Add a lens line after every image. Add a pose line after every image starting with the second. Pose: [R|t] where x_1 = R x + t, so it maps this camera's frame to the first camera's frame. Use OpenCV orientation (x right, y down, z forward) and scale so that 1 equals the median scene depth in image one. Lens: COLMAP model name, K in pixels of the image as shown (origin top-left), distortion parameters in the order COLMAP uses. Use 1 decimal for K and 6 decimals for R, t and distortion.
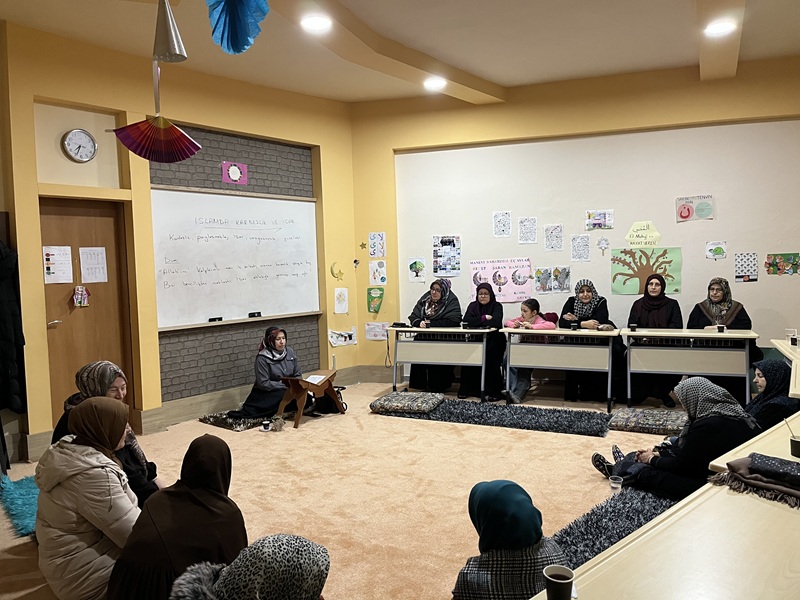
lens RADIAL K [[594.9, 0, 398.0], [0, 594.9, 305.6], [0, 0, 1]] dist [0.037404, -0.062138]
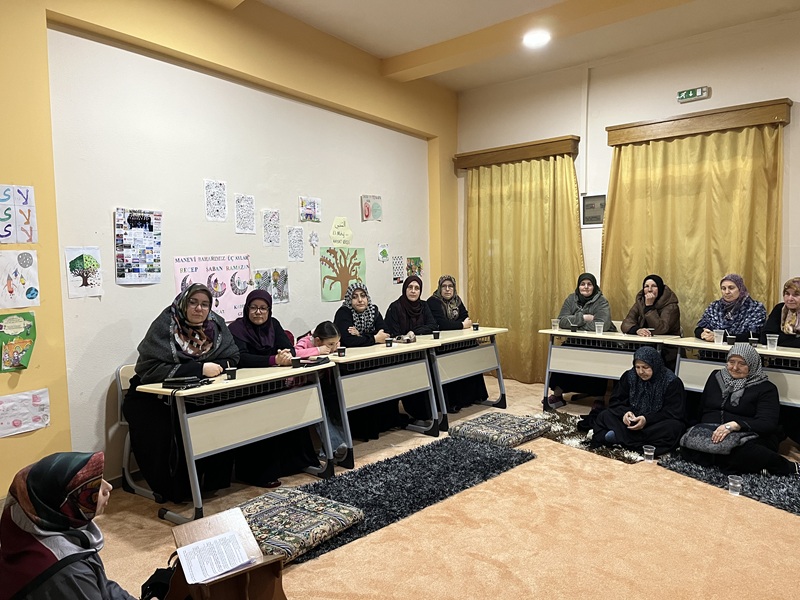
lens RADIAL K [[594.9, 0, 400.9], [0, 594.9, 304.7], [0, 0, 1]] dist [0.037404, -0.062138]
pose [[0.301518, -0.050870, 0.952103, -0.395473], [0.066484, 0.997267, 0.032228, -0.034417], [-0.951140, 0.053582, 0.304076, 0.652189]]
